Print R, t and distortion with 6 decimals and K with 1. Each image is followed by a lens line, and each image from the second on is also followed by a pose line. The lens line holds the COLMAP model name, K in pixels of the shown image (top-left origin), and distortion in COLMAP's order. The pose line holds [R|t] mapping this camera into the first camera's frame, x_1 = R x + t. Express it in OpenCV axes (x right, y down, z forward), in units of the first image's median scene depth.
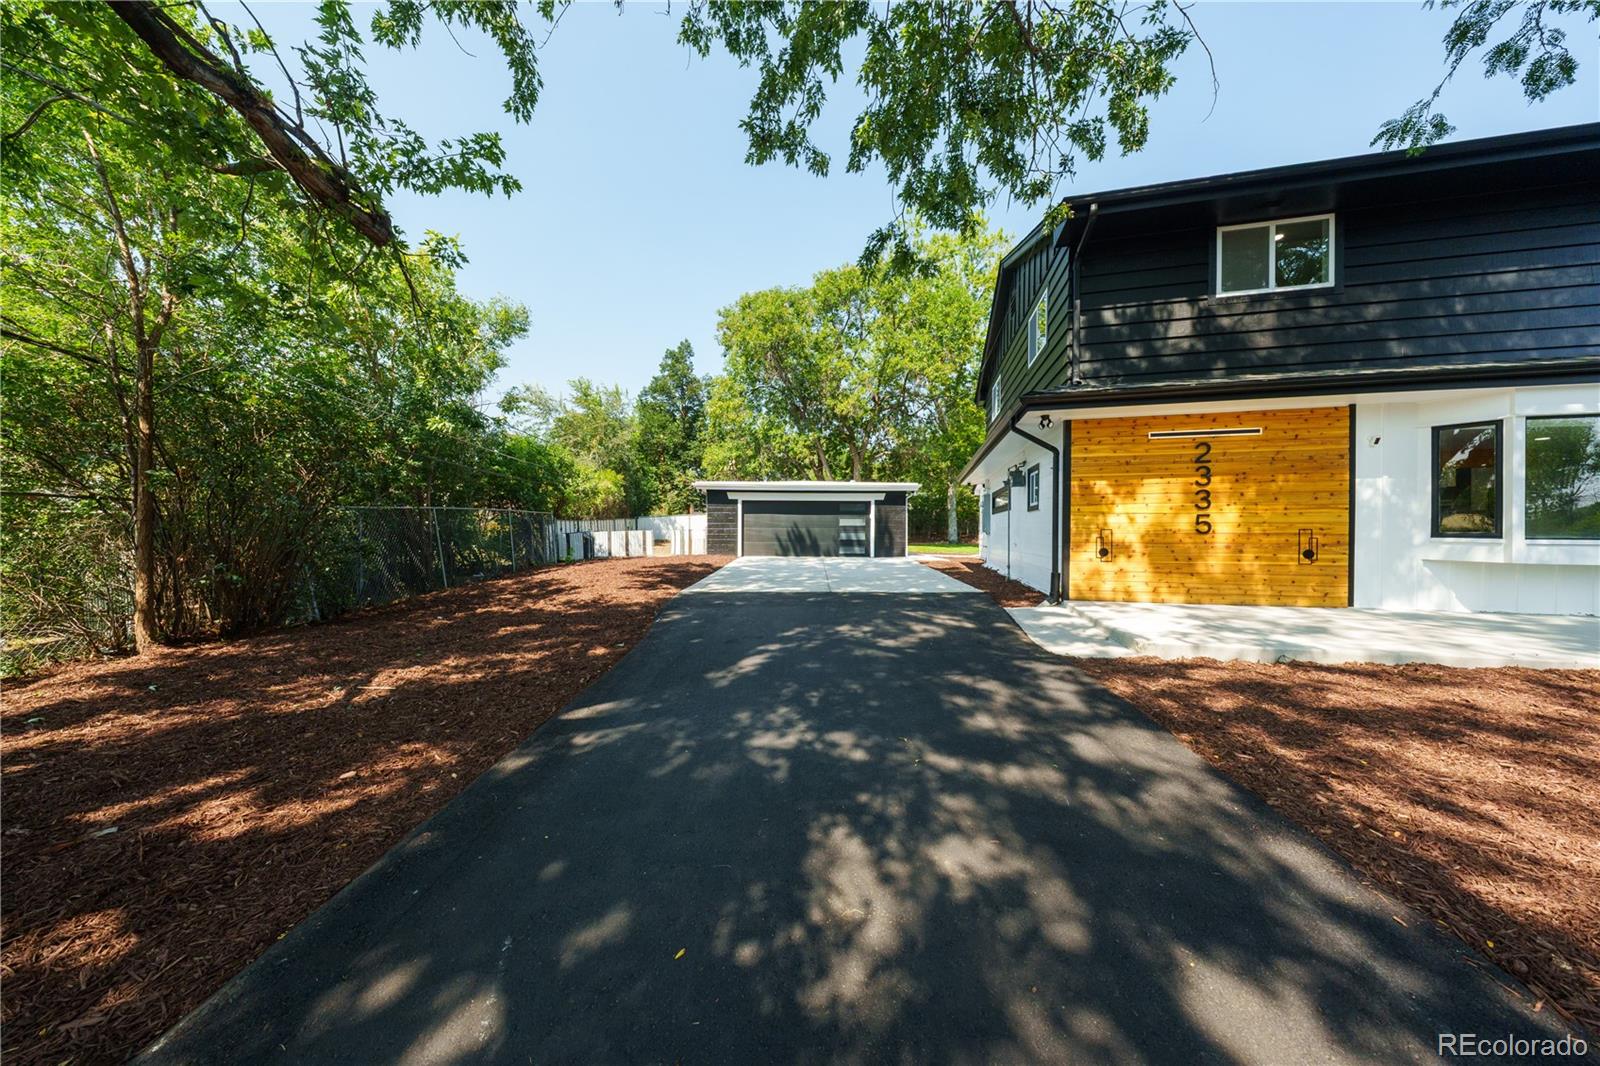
lens RADIAL K [[462.3, 0, 798.3], [0, 462.3, 537.5], [0, 0, 1]] dist [-0.000073, -0.000040]
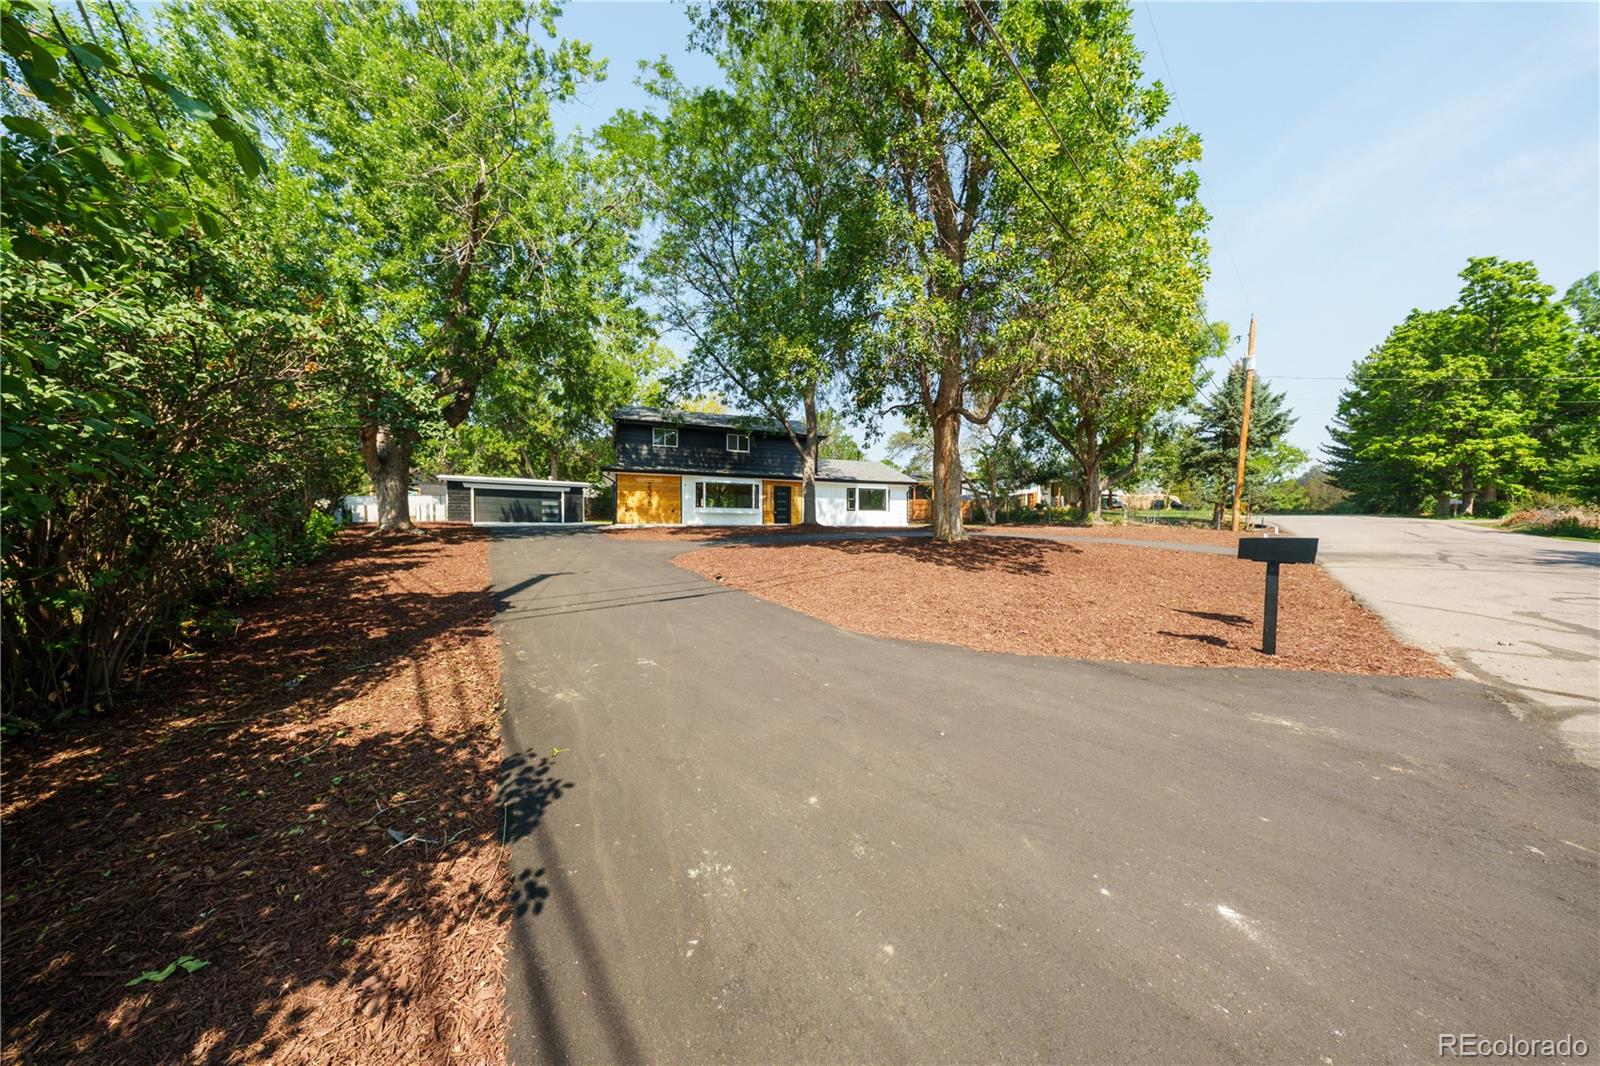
lens RADIAL K [[462.3, 0, 798.3], [0, 462.3, 537.5], [0, 0, 1]] dist [-0.000073, -0.000040]
pose [[0.822754, -0.016181, 0.568168, -0.164752], [0.003073, 0.999707, 0.024021, 0.088250], [-0.568390, -0.018018, 0.822562, -1.508591]]
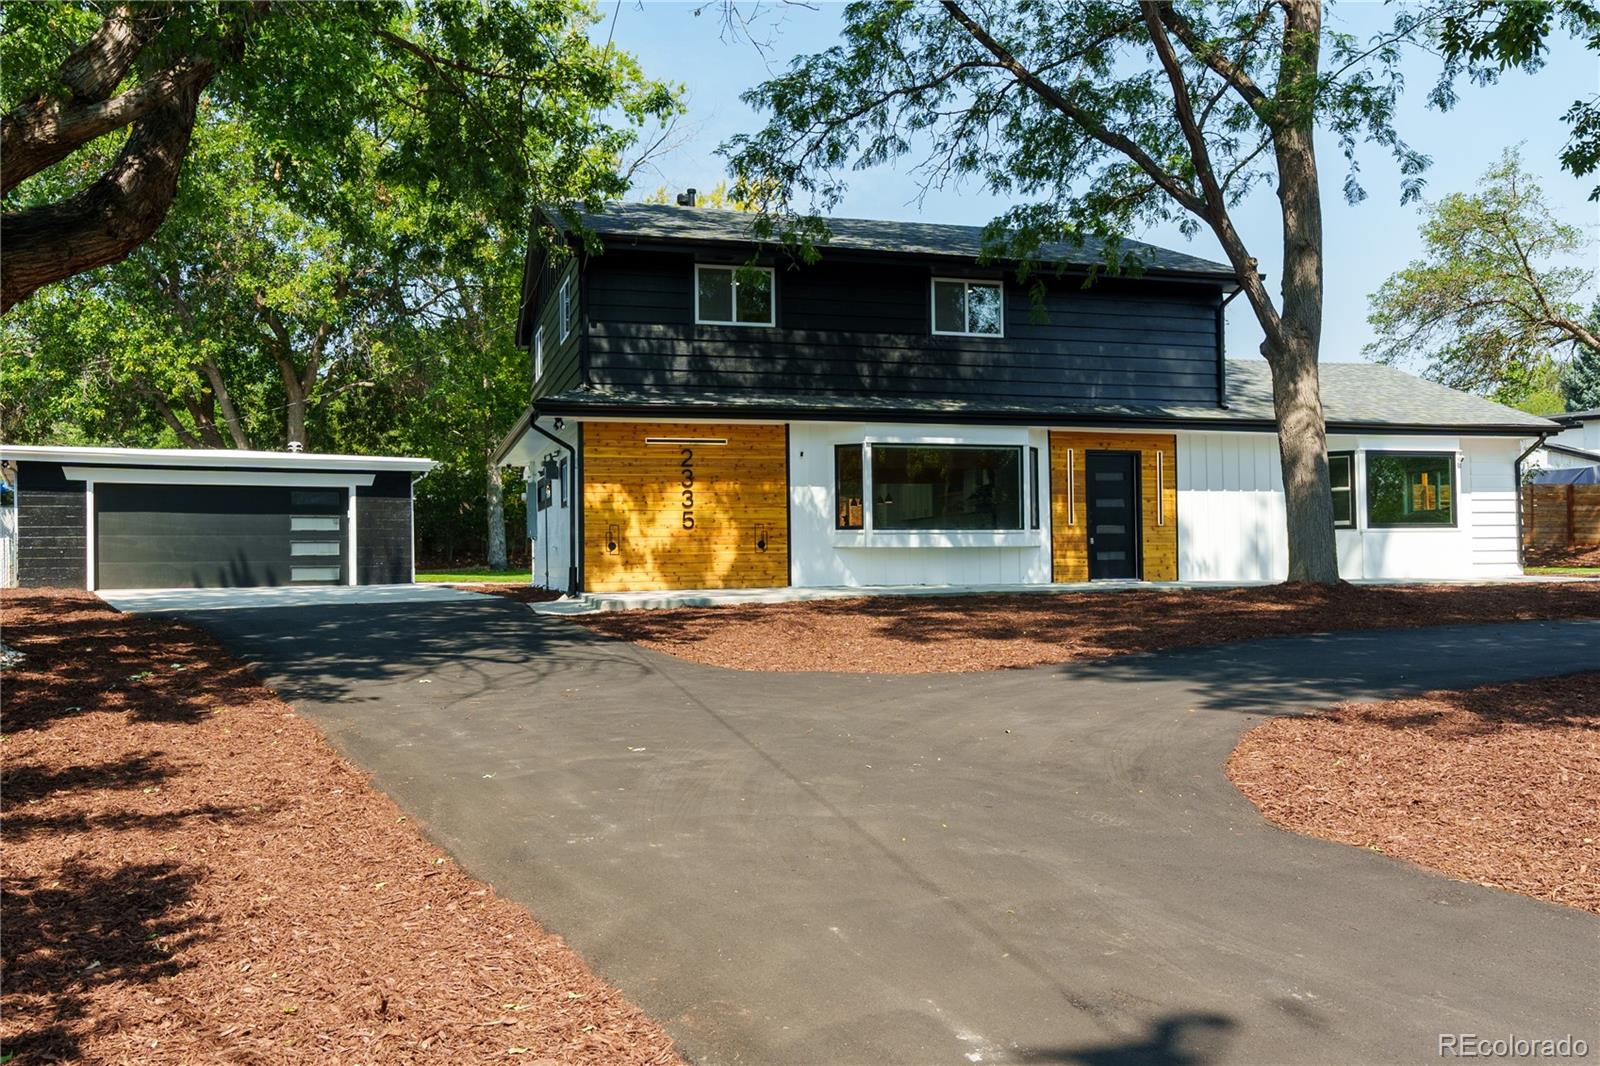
lens RADIAL K [[1305.7, 0, 774.4], [0, 1305.7, 534.6], [0, 0, 1]] dist [-0.007801, -0.001451]
pose [[0.868412, -0.004998, 0.495819, -0.277744], [0.021442, 0.999392, -0.027481, 0.051397], [-0.495380, 0.034496, 0.867991, -0.975829]]
